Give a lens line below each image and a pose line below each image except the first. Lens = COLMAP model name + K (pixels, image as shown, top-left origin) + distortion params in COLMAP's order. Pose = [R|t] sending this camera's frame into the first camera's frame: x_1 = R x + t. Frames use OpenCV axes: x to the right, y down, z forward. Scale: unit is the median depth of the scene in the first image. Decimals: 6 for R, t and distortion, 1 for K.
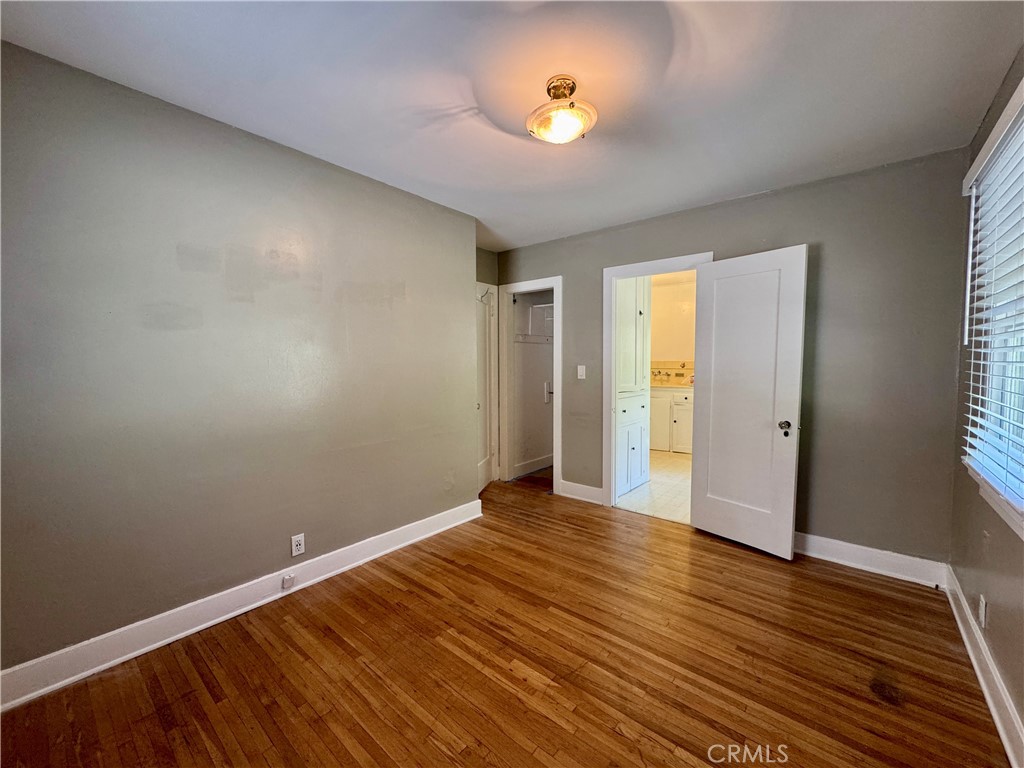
lens RADIAL K [[407.9, 0, 516.6], [0, 407.9, 386.0], [0, 0, 1]] dist [-0.002262, -0.000052]
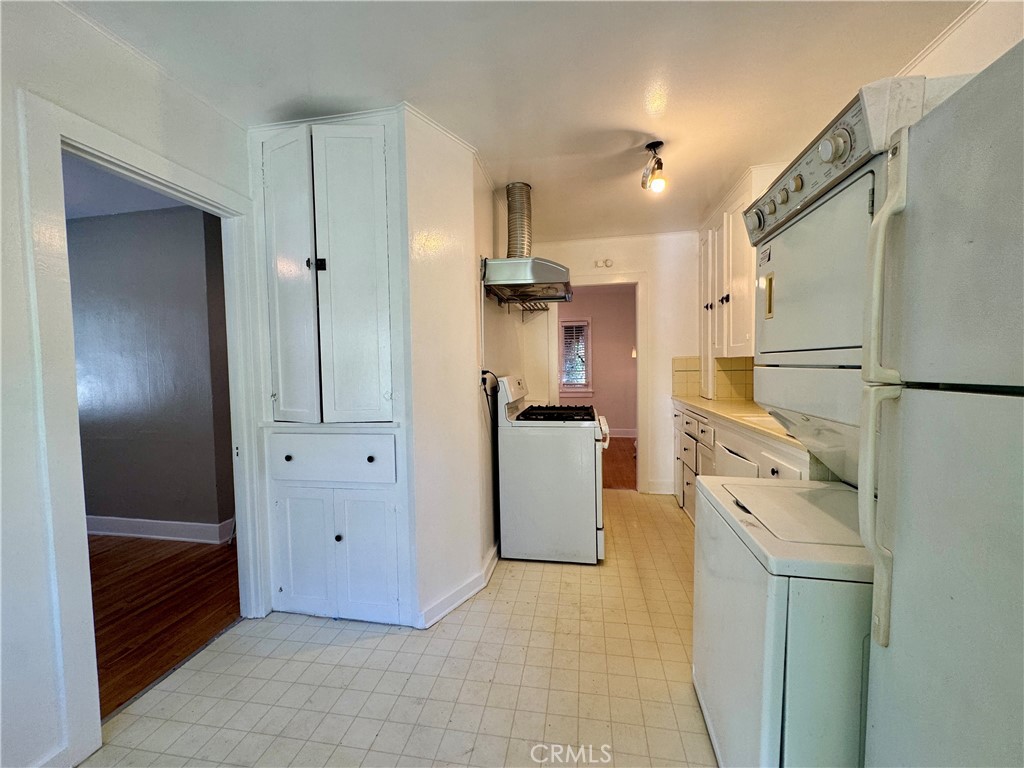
lens RADIAL K [[407.9, 0, 511.9], [0, 407.9, 382.1], [0, 0, 1]] dist [-0.002262, -0.000052]
pose [[0.478787, 0.043338, -0.876861, 1.088909], [-0.027613, 0.999030, 0.034299, -0.100842], [0.877497, 0.007791, 0.479519, 1.225889]]
